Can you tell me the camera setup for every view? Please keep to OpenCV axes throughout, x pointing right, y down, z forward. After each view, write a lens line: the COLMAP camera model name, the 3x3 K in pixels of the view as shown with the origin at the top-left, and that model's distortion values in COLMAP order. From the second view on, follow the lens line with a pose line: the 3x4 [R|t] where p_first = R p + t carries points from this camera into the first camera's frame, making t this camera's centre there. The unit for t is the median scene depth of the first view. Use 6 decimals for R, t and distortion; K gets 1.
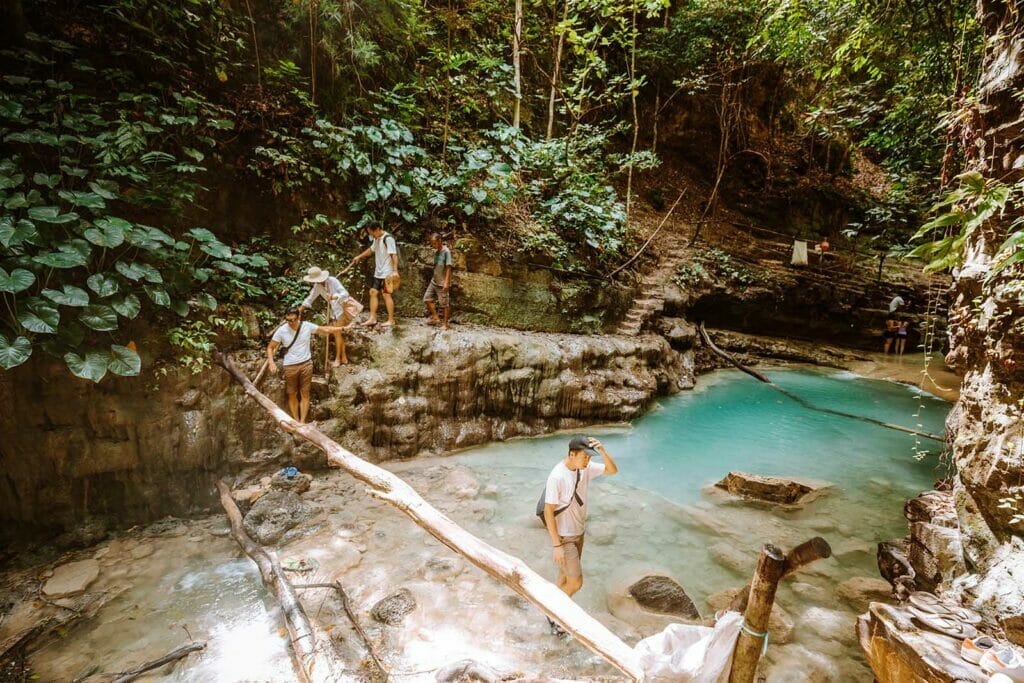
lens RADIAL K [[467.3, 0, 515.0], [0, 467.3, 340.7], [0, 0, 1]] dist [-0.037351, 0.006195]
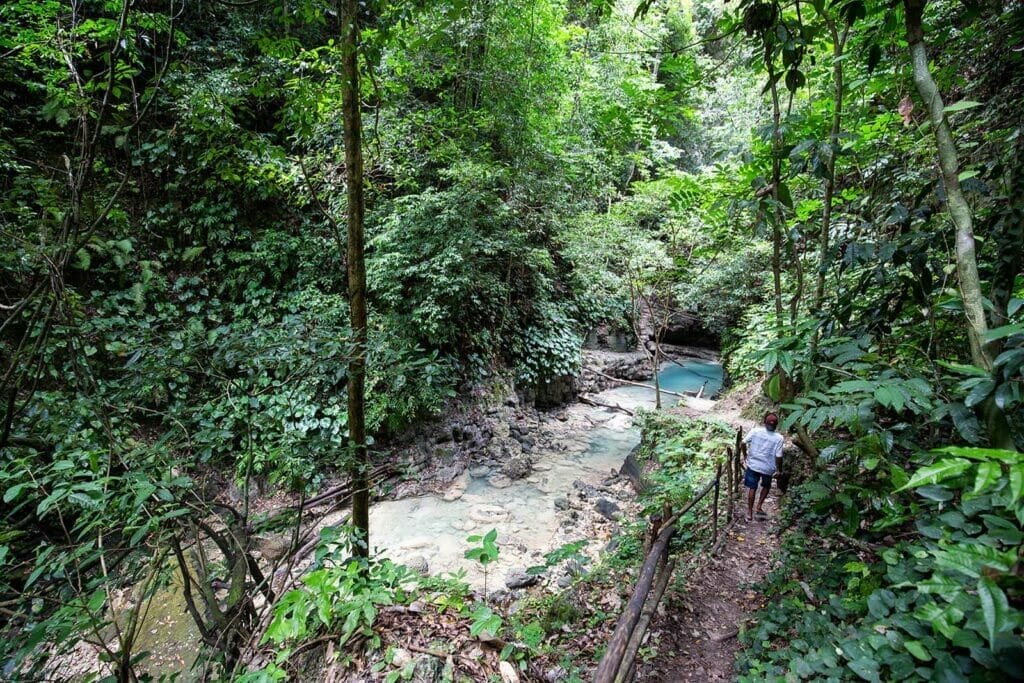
lens RADIAL K [[467.3, 0, 515.0], [0, 467.3, 340.7], [0, 0, 1]] dist [-0.037351, 0.006195]
pose [[0.976786, -0.003131, 0.214194, -1.322601], [-0.006526, 0.998994, 0.044364, -0.233171], [-0.214117, -0.044732, 0.975783, -1.882401]]
